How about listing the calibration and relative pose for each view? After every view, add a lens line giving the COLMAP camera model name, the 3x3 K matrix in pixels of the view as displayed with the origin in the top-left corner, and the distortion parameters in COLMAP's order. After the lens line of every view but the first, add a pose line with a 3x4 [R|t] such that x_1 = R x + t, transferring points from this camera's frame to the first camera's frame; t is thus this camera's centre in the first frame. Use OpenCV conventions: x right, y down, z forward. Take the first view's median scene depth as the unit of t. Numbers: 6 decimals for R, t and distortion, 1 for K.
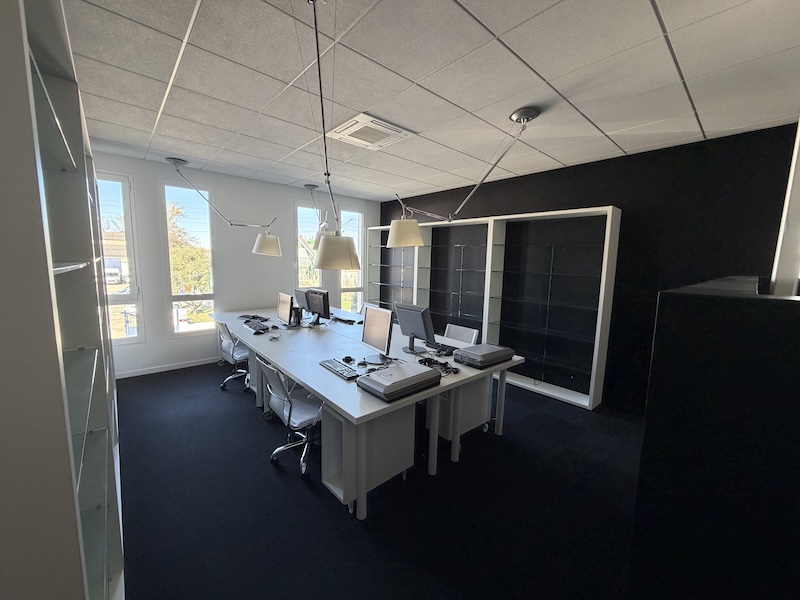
lens RADIAL K [[319.7, 0, 394.8], [0, 319.7, 296.5], [0, 0, 1]] dist [0.001678, -0.000052]
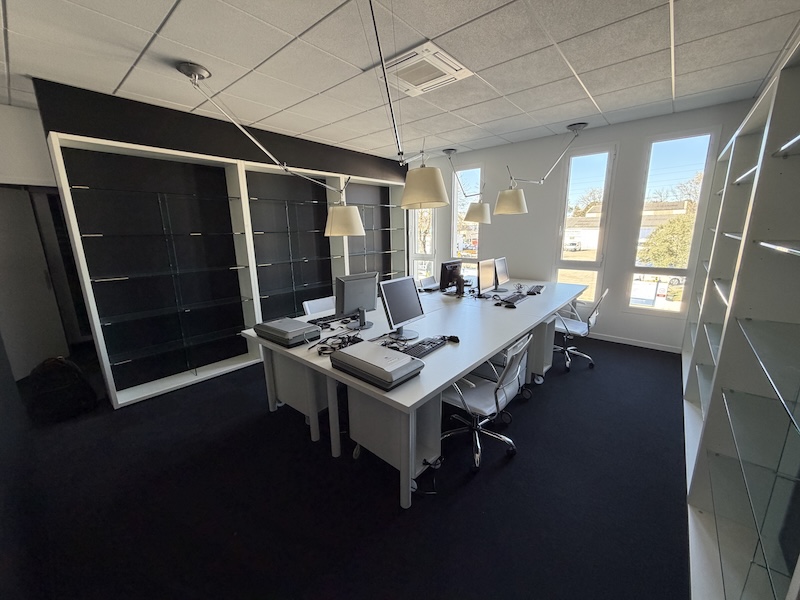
lens RADIAL K [[319.7, 0, 399.7], [0, 319.7, 301.1], [0, 0, 1]] dist [0.001678, -0.000052]
pose [[0.151690, 0.187565, -0.970469, 0.627796], [-0.084199, 0.980714, 0.176384, -0.048047], [0.984835, 0.054957, 0.164557, 0.631398]]
